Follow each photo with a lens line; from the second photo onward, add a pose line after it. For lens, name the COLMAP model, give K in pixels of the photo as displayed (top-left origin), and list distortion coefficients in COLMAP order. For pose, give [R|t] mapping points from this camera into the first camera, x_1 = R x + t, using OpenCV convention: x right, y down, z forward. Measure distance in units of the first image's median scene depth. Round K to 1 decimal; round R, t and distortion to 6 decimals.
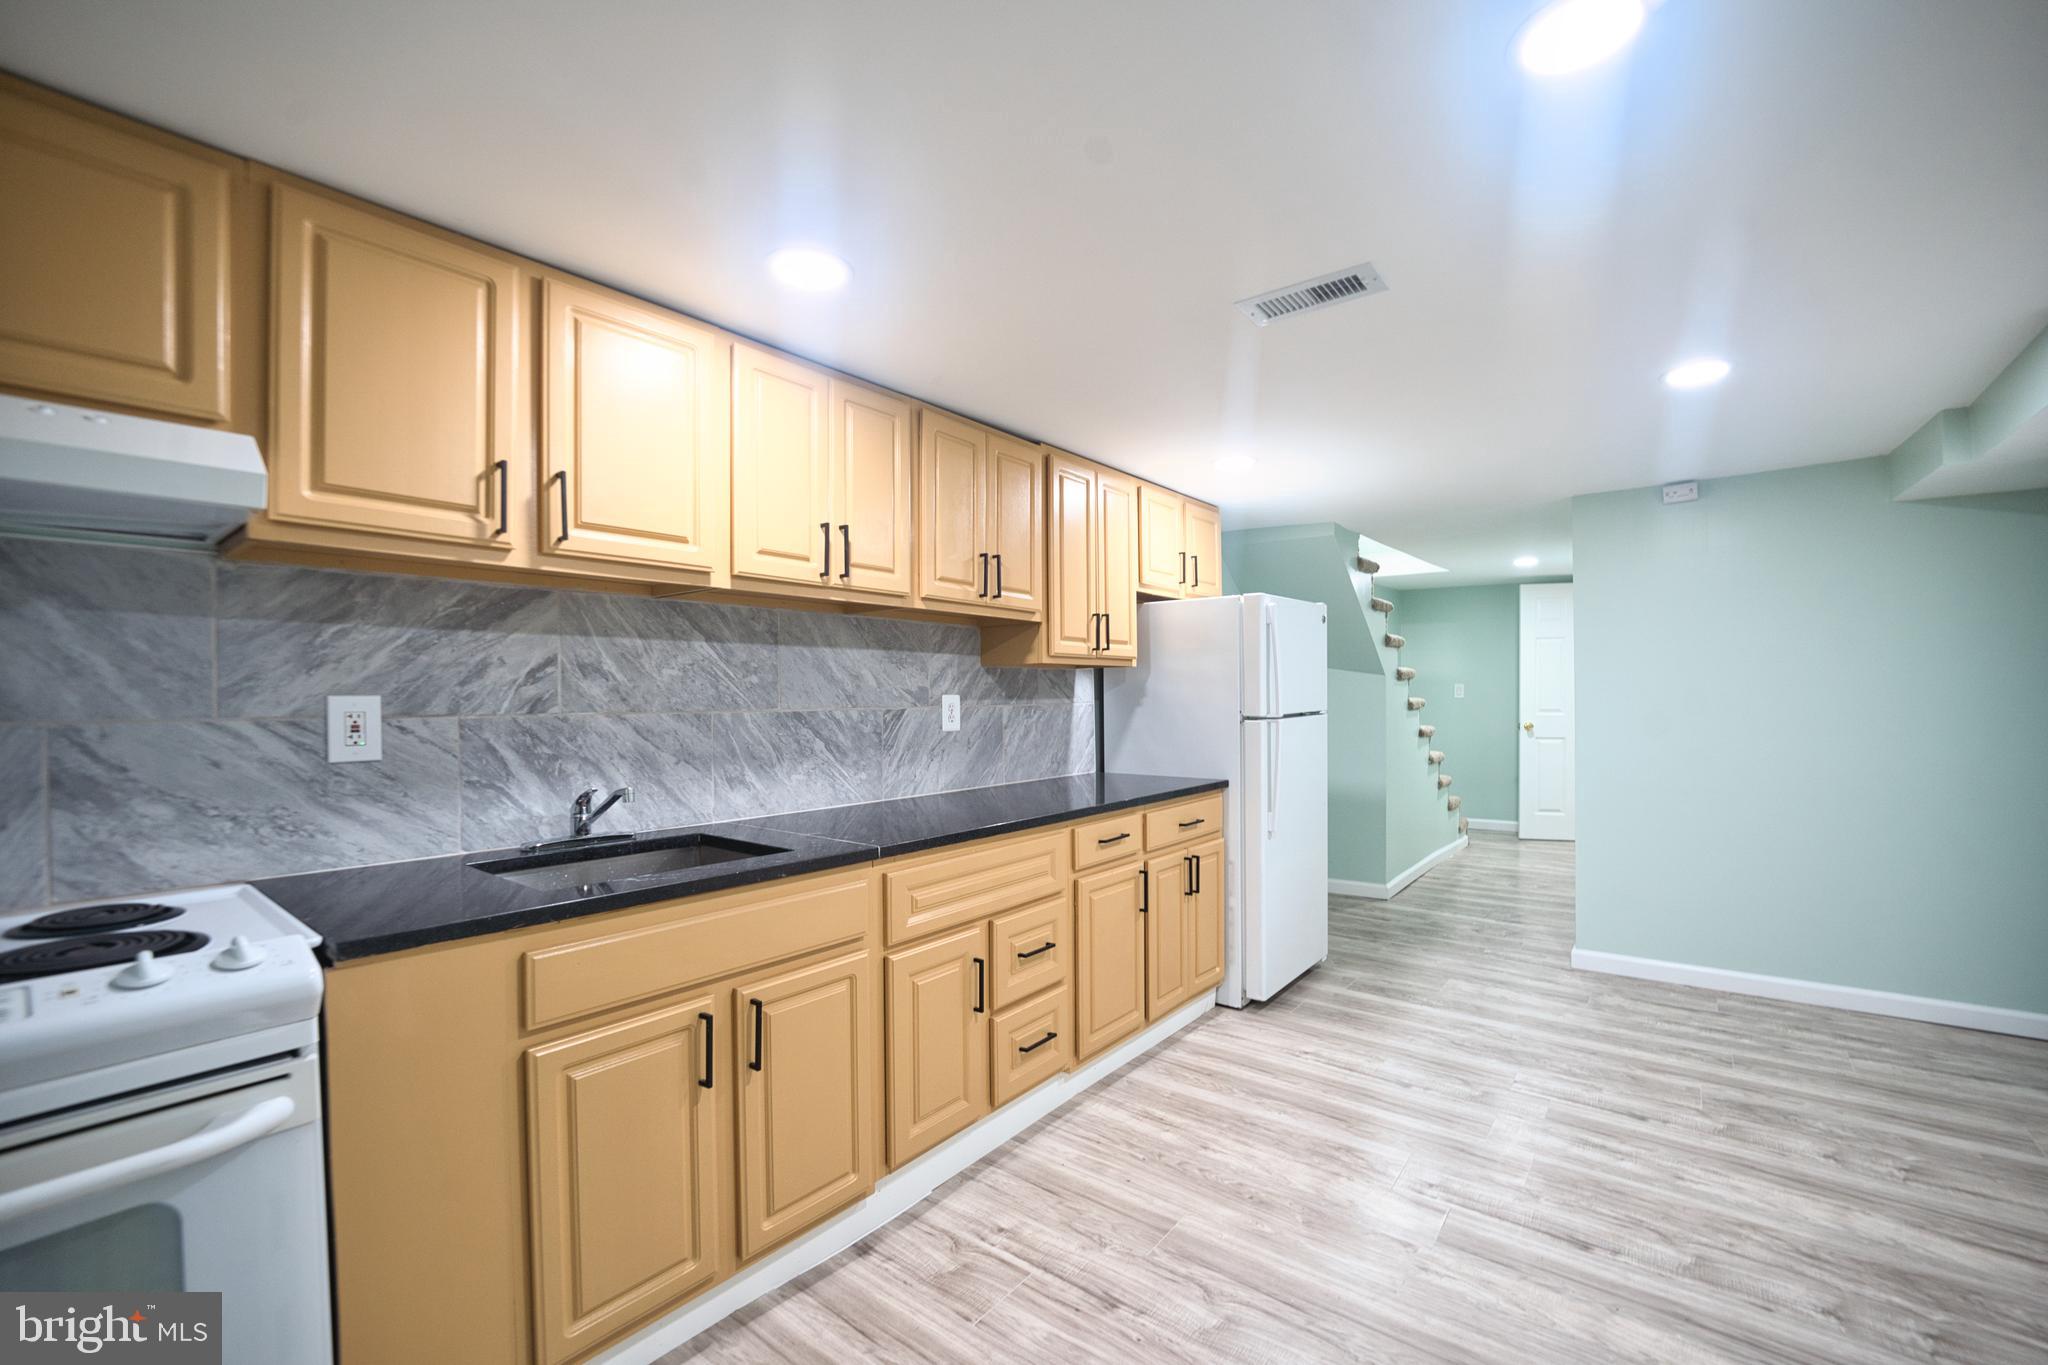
lens RADIAL K [[850.5, 0, 1045.6], [0, 850.5, 691.3], [0, 0, 1]] dist [-0.019390, 0.000333]
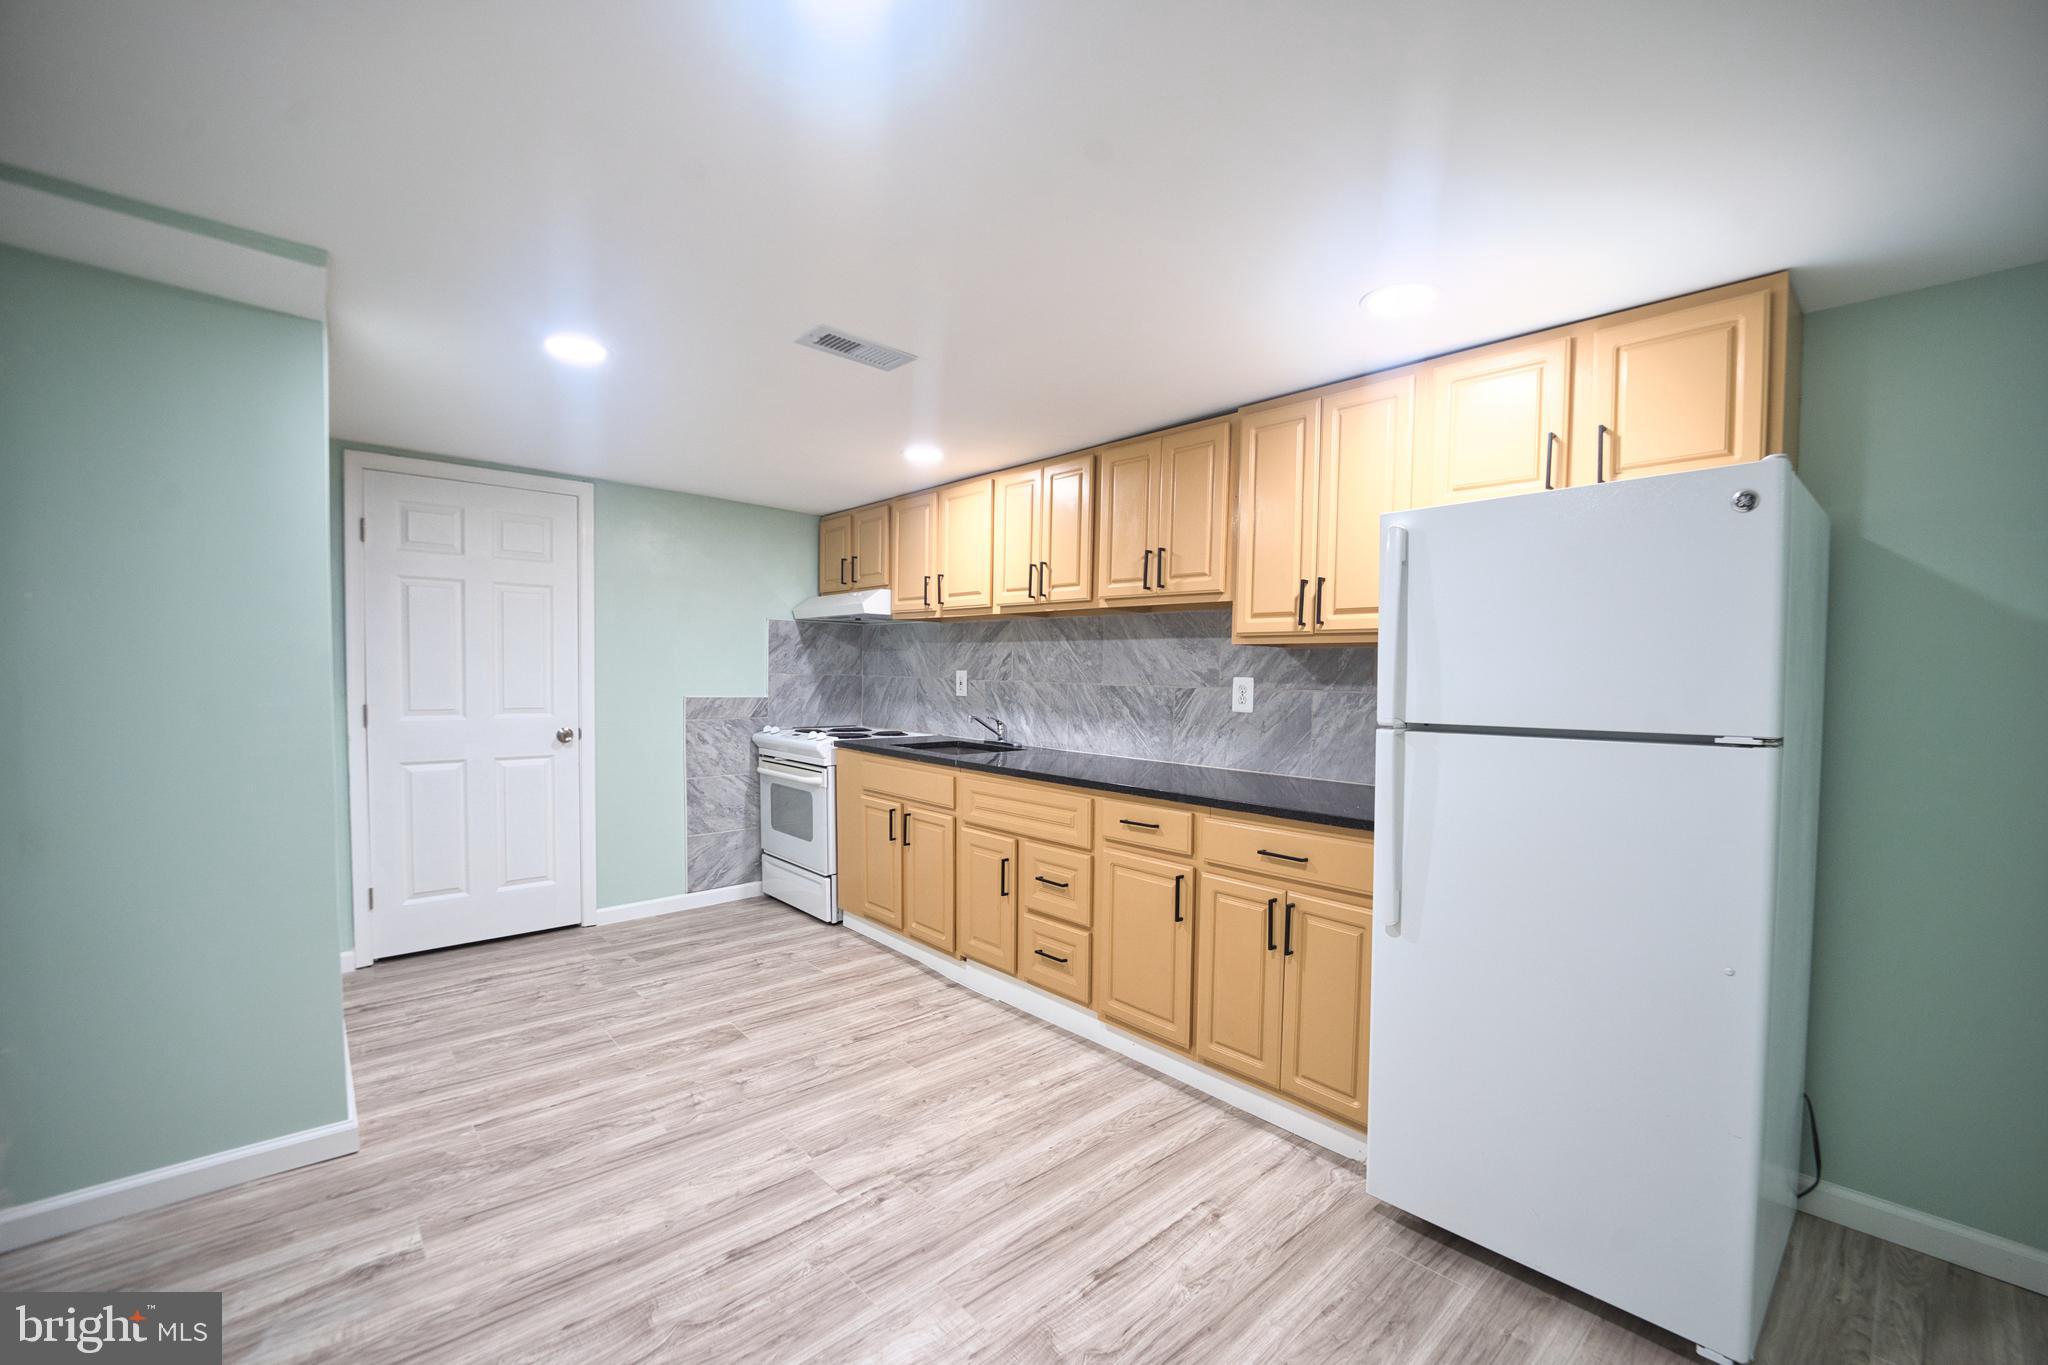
lens RADIAL K [[857.5, 0, 1053.6], [0, 857.5, 688.9], [0, 0, 1]] dist [-0.020331, 0.000097]
pose [[-0.161733, 0.027324, -0.986456, 1.237458], [-0.009586, 0.999526, 0.029258, -0.012788], [0.986788, 0.014188, -0.161394, 1.225098]]
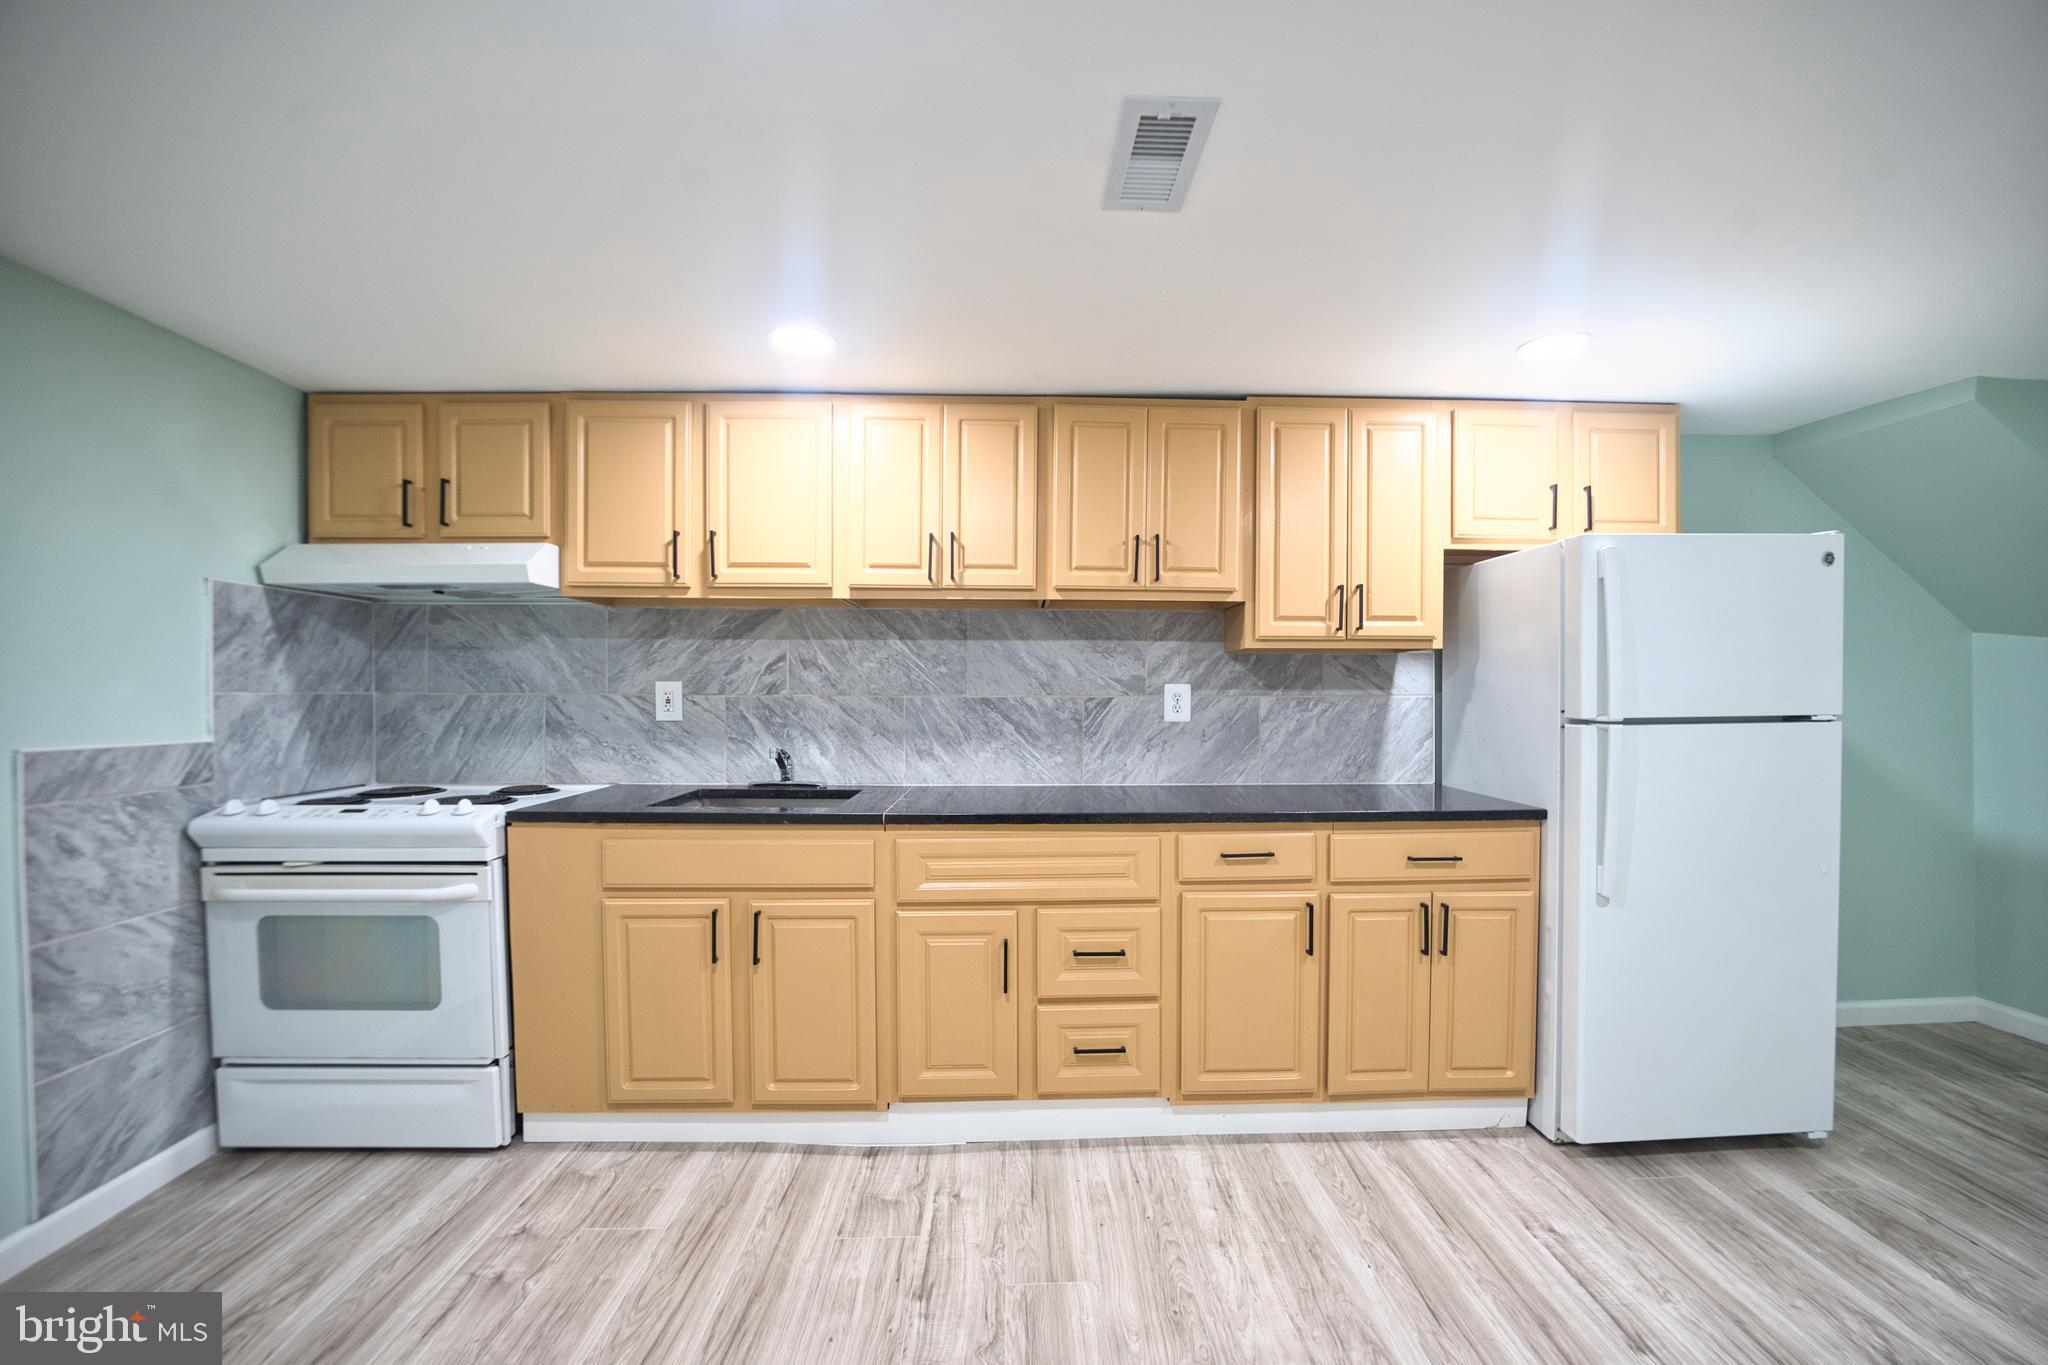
lens RADIAL K [[857.5, 0, 1053.6], [0, 857.5, 688.9], [0, 0, 1]] dist [-0.020331, 0.000097]
pose [[0.642213, 0.010316, -0.766457, 0.701070], [-0.002759, 0.999934, 0.011147, -0.000727], [0.766521, -0.005044, 0.642199, 0.356312]]
